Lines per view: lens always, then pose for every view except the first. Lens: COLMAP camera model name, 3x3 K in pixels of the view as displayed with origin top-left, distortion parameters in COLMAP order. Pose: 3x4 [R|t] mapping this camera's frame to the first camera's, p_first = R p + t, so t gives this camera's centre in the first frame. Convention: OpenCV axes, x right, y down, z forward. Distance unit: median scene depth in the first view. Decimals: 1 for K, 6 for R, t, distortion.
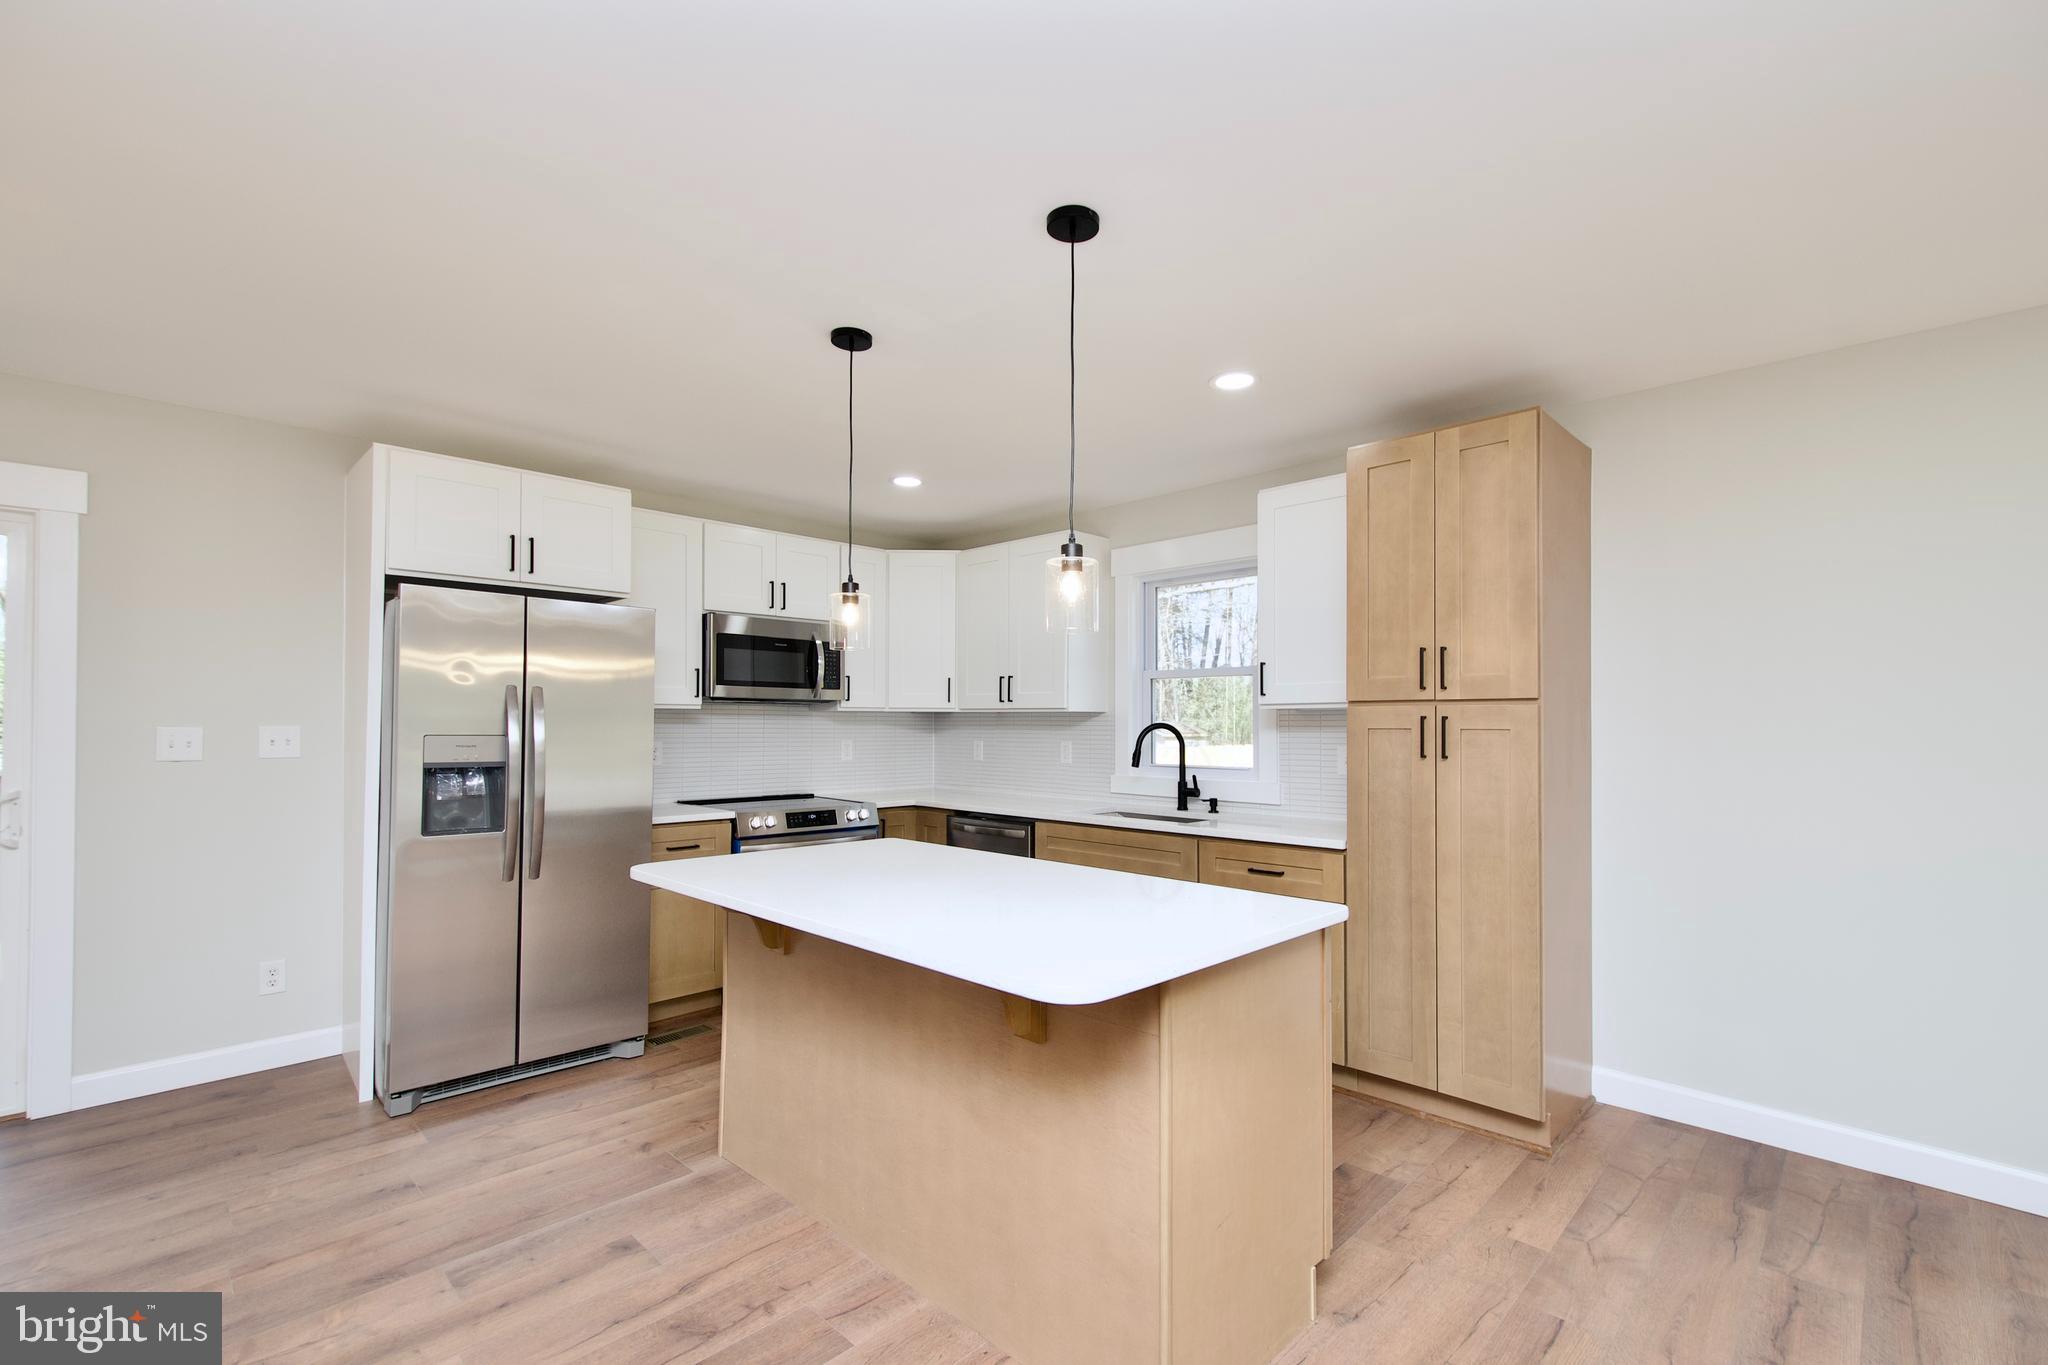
lens RADIAL K [[902.4, 0, 1043.2], [0, 902.4, 713.0], [0, 0, 1]] dist [0.008500, -0.001202]
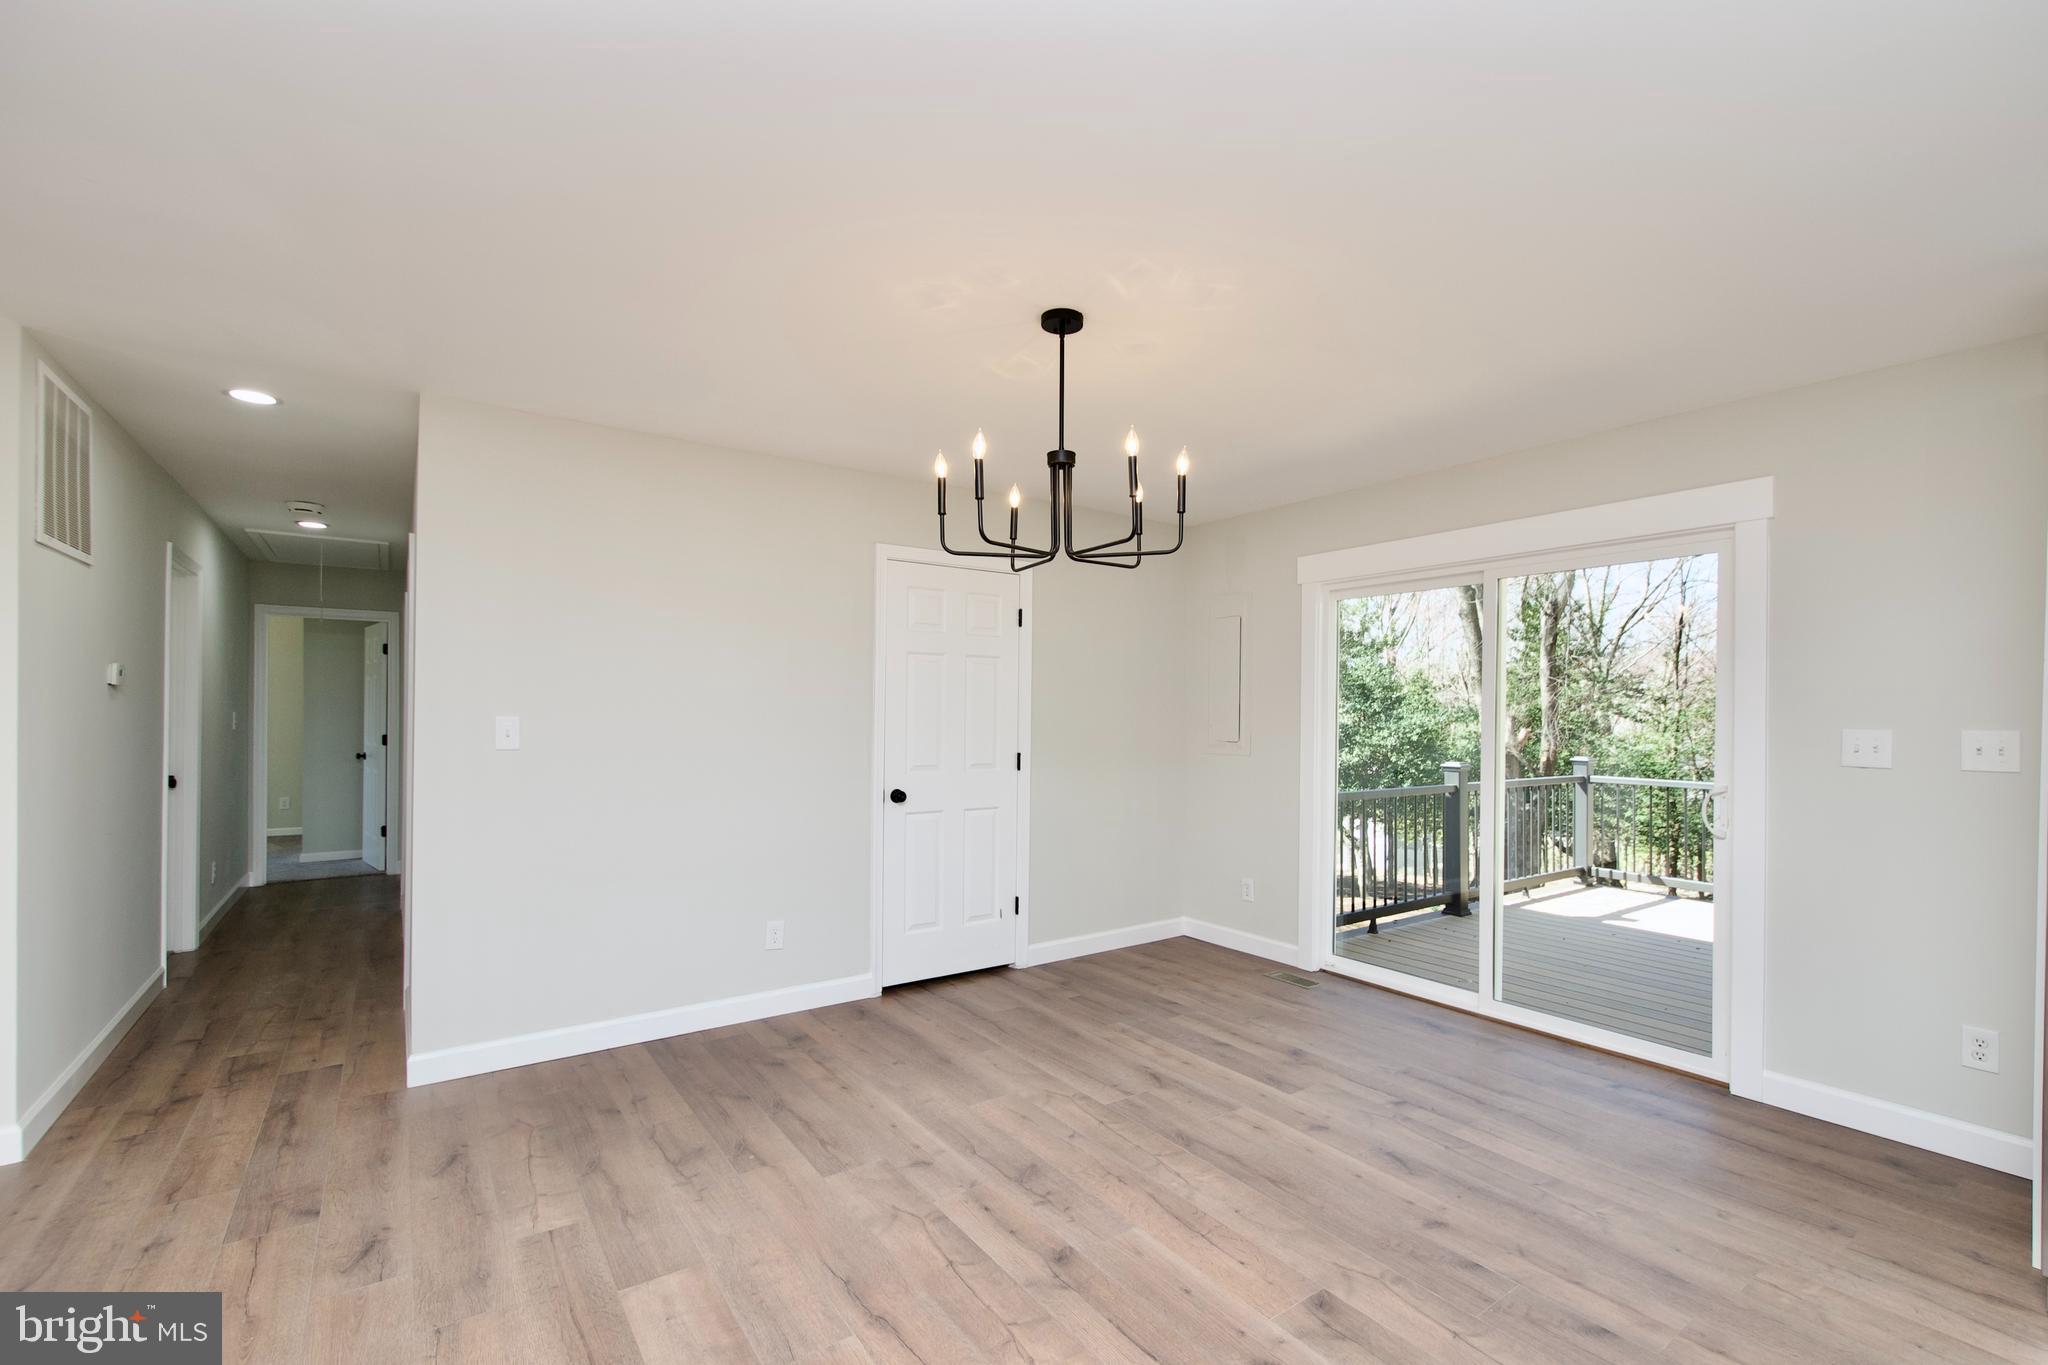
lens RADIAL K [[902.4, 0, 1043.2], [0, 902.4, 713.0], [0, 0, 1]] dist [0.008500, -0.001202]
pose [[-0.179111, -0.004864, -0.983817, 0.075884], [0.001299, 0.999986, -0.005181, 0.002924], [0.983828, -0.002206, -0.179102, 0.349277]]
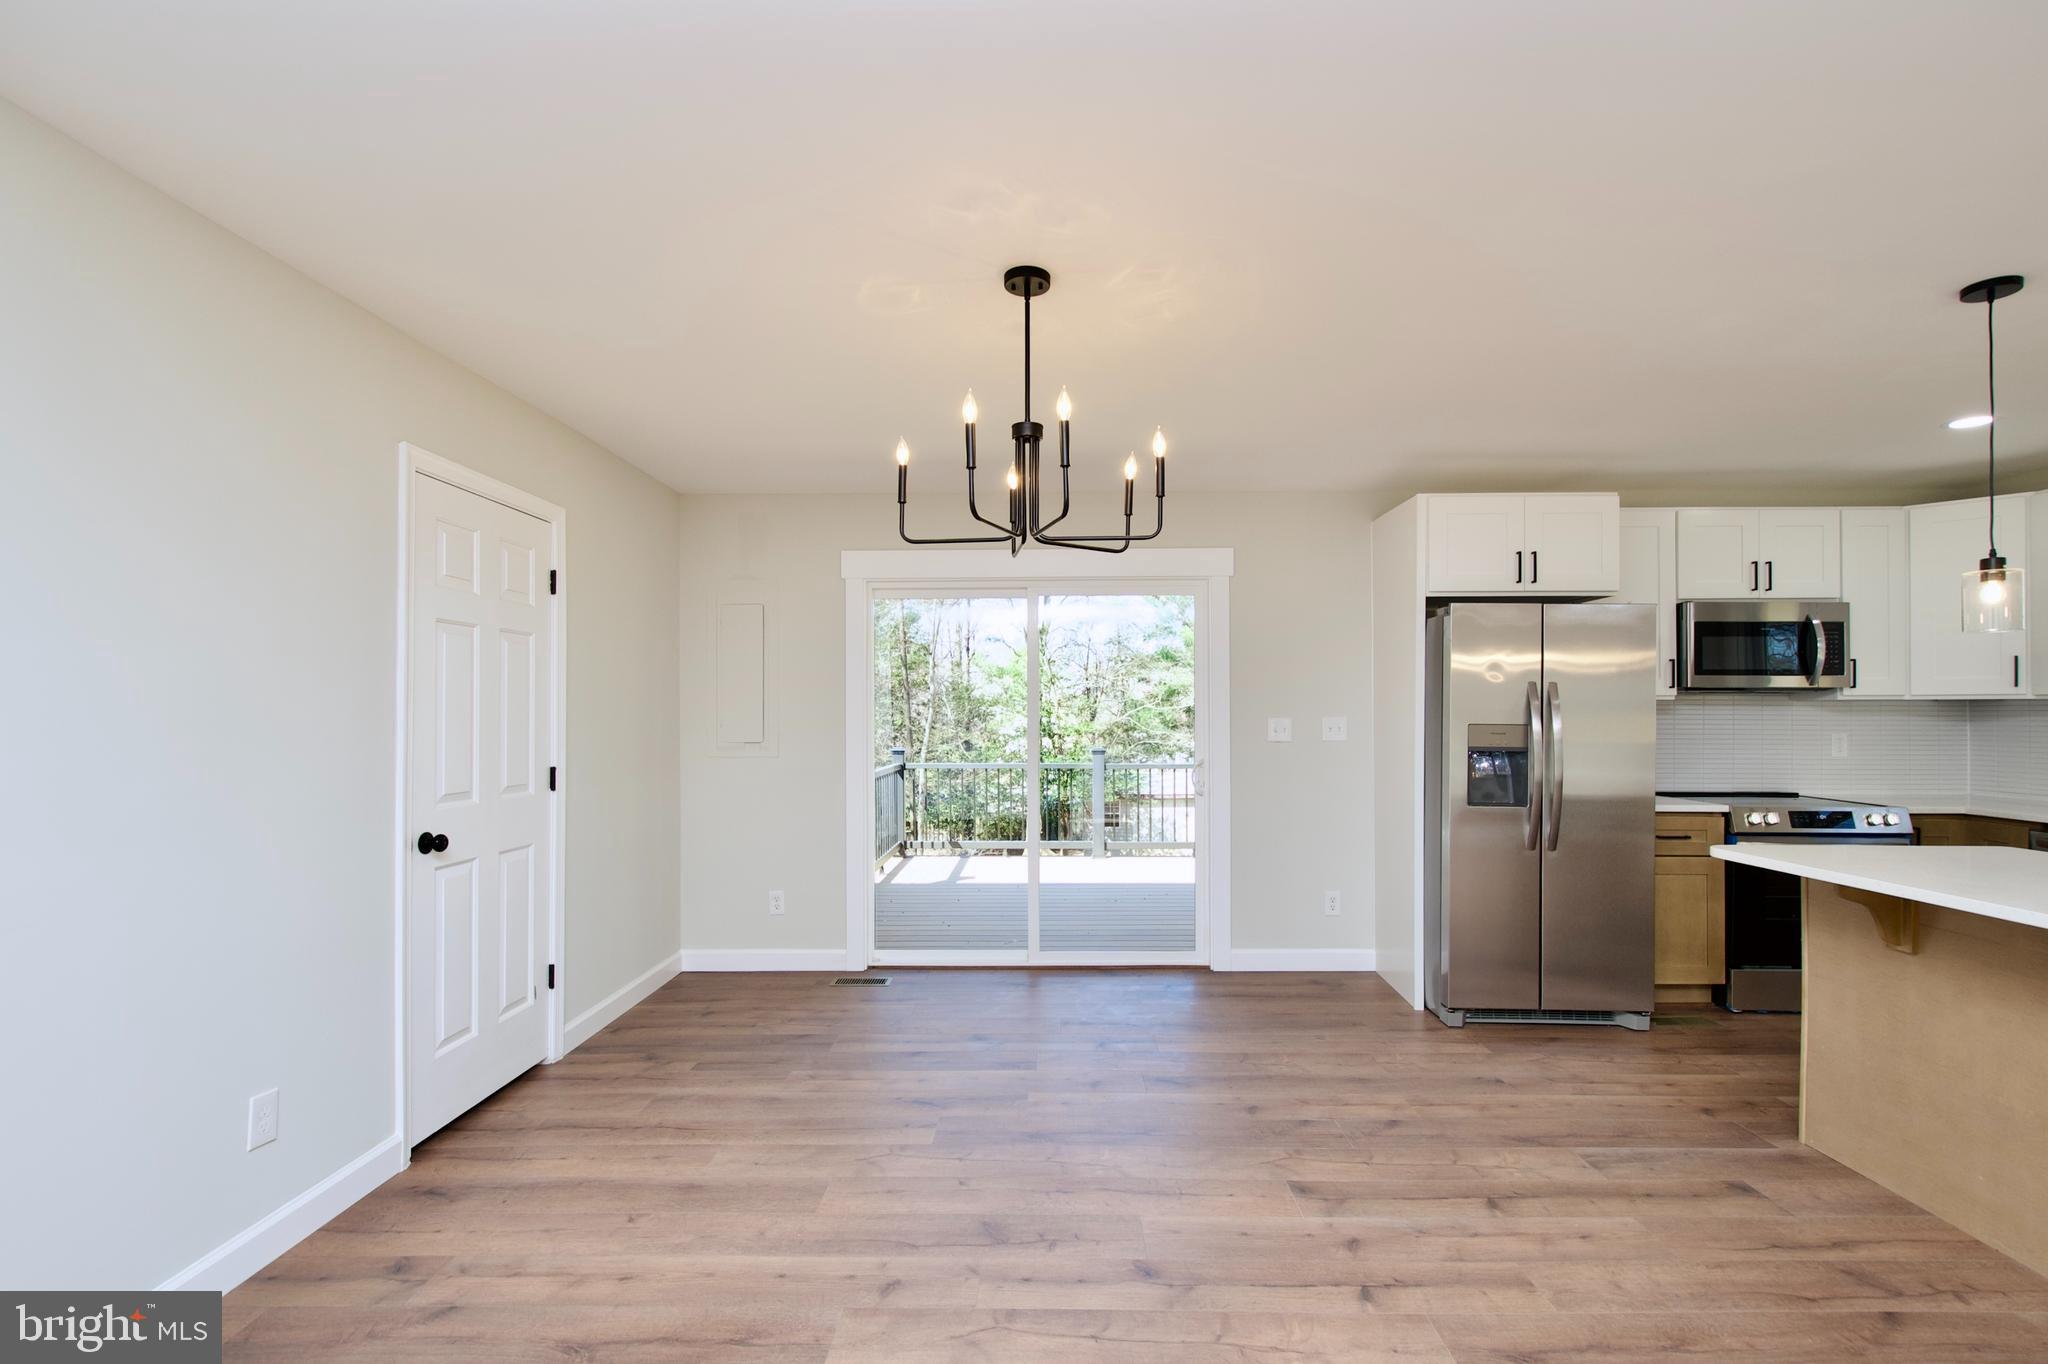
lens RADIAL K [[928.4, 0, 1040.7], [0, 928.4, 709.9], [0, 0, 1]] dist [0.012630, -0.004354]
pose [[0.689929, -0.006258, -0.723850, -0.153958], [0.010390, 0.999945, 0.001258, -0.002218], [0.723803, -0.008389, 0.689956, -0.273446]]
